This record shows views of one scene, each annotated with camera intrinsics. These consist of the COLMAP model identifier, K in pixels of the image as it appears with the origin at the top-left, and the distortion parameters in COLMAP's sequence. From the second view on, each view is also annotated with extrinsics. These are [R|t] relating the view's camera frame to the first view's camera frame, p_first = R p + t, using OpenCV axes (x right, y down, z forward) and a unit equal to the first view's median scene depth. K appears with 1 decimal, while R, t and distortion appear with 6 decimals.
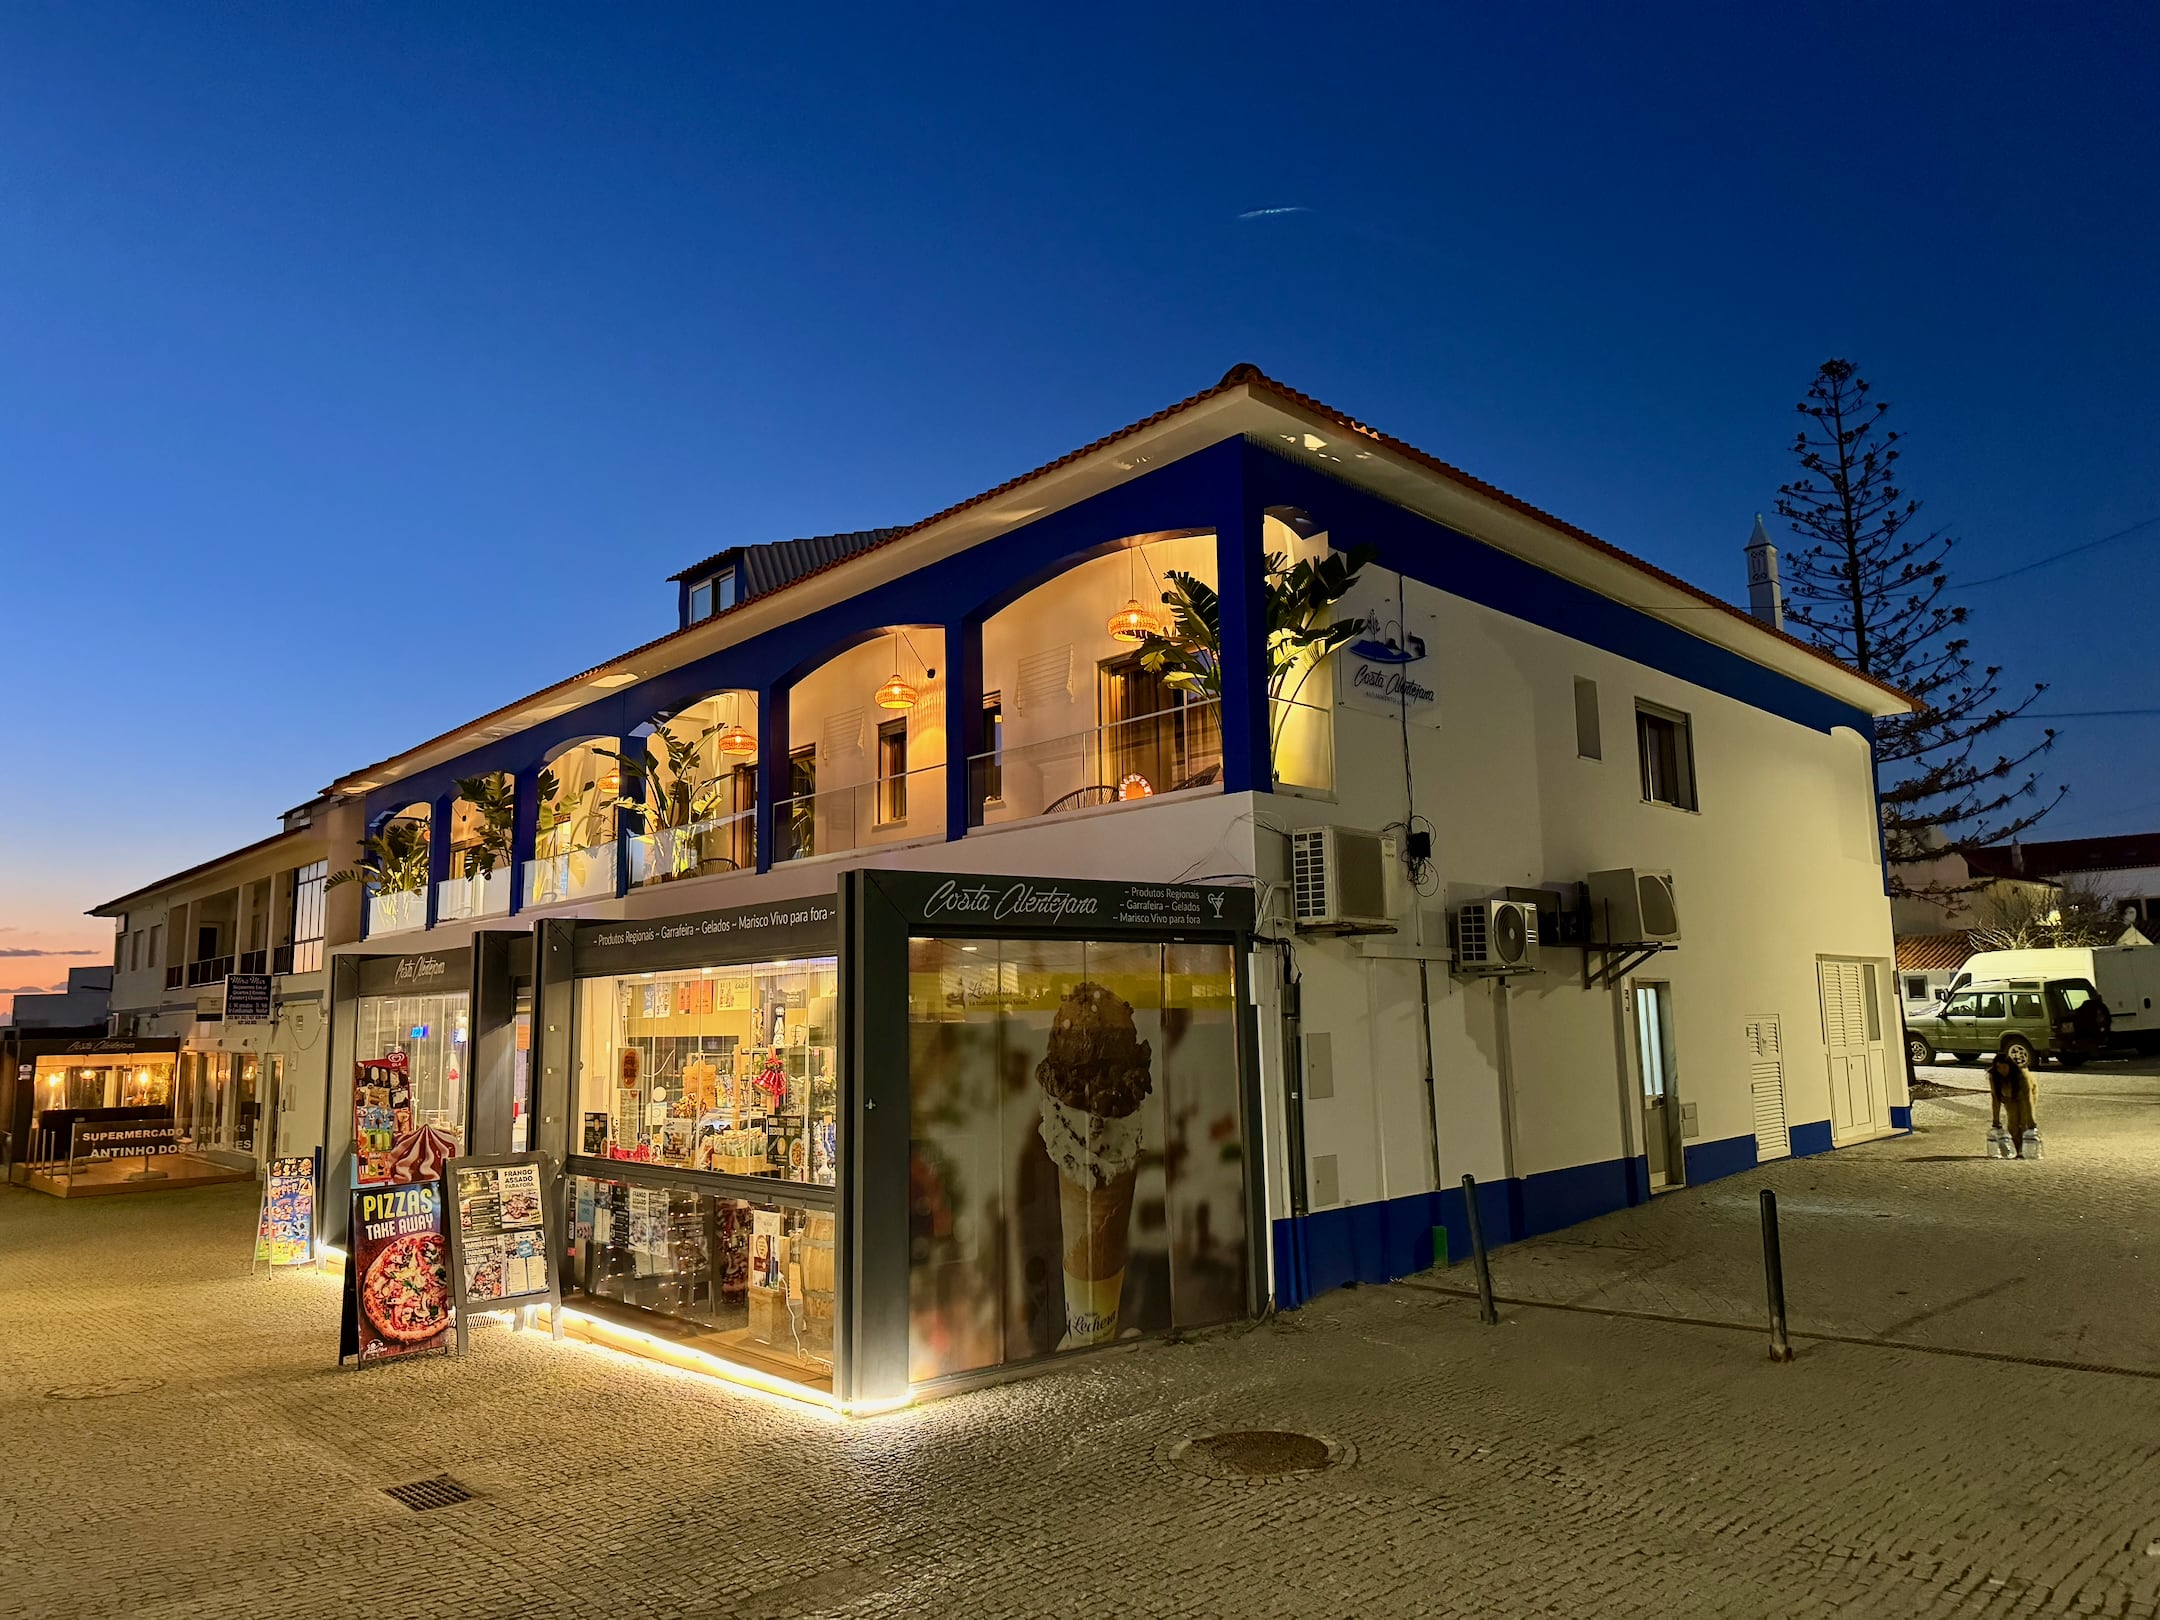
lens RADIAL K [[1454.9, 0, 1080.0], [0, 1454.9, 810.0], [0, 0, 1]] dist [0.163242, -0.320670]
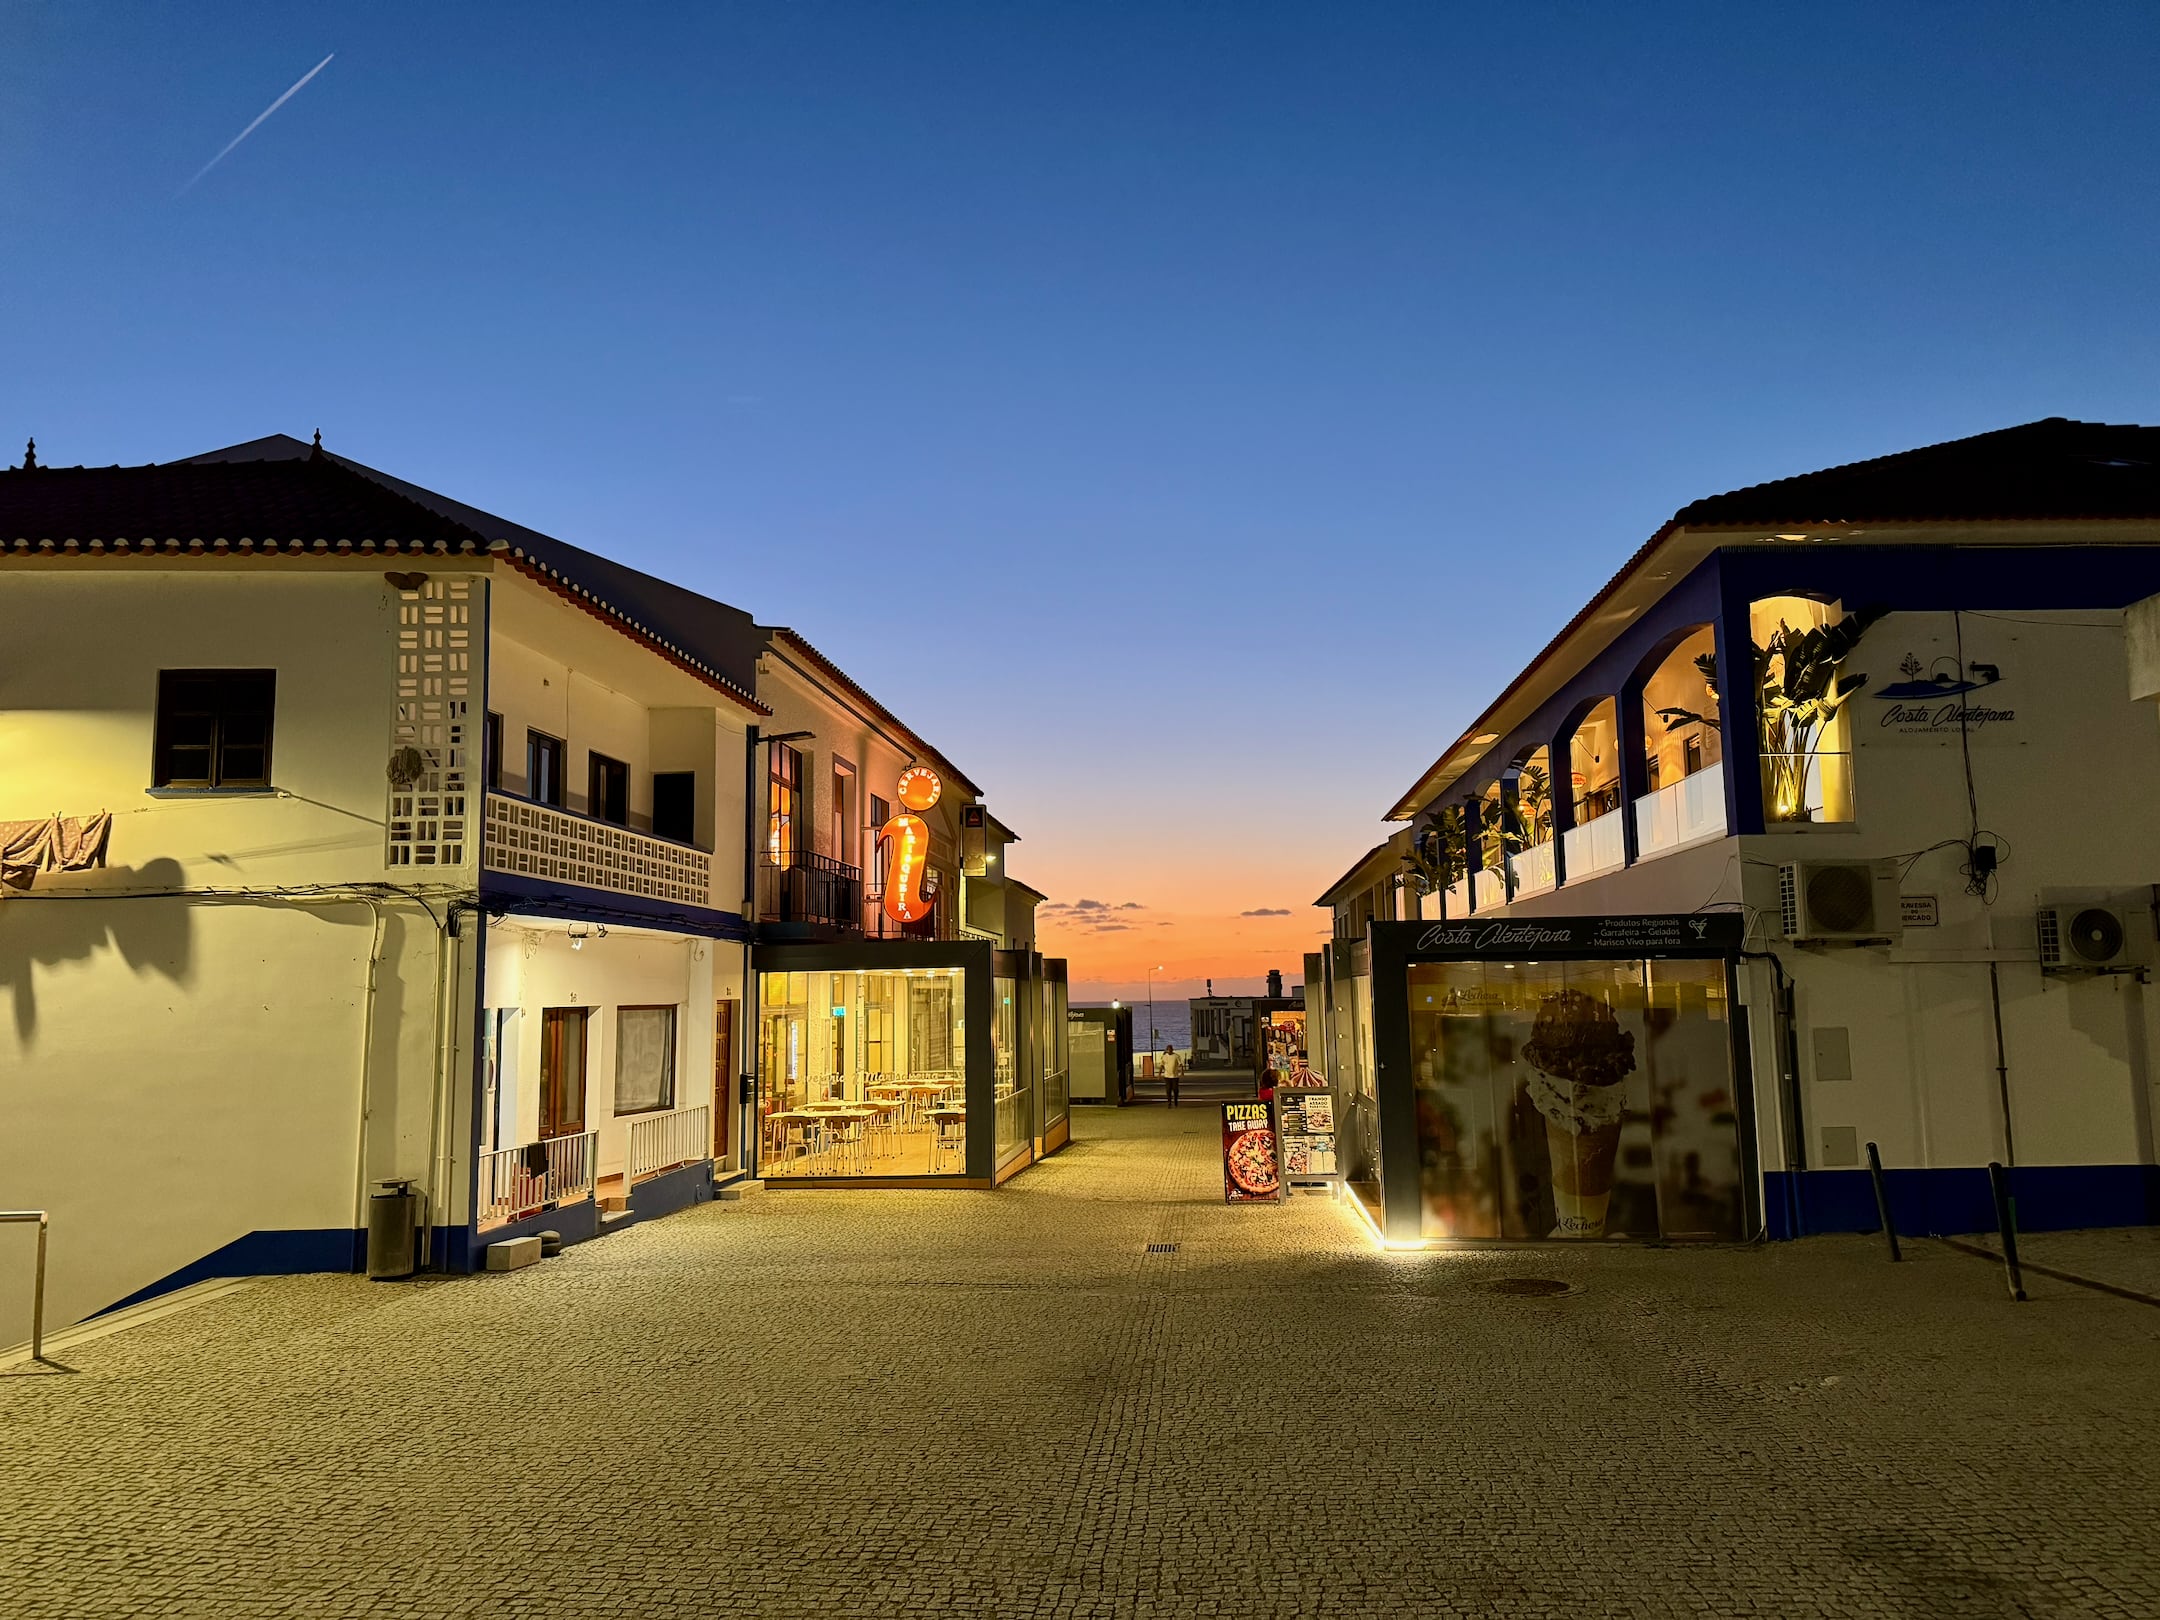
lens RADIAL K [[1537.2, 0, 1080.0], [0, 1537.2, 810.0], [0, 0, 1]] dist [-0.087821, -0.000384]
pose [[0.680410, -0.069871, -0.729494, 0.716354], [0.092238, 0.995693, -0.009336, -0.078168], [0.727004, -0.060935, 0.683924, -0.309471]]
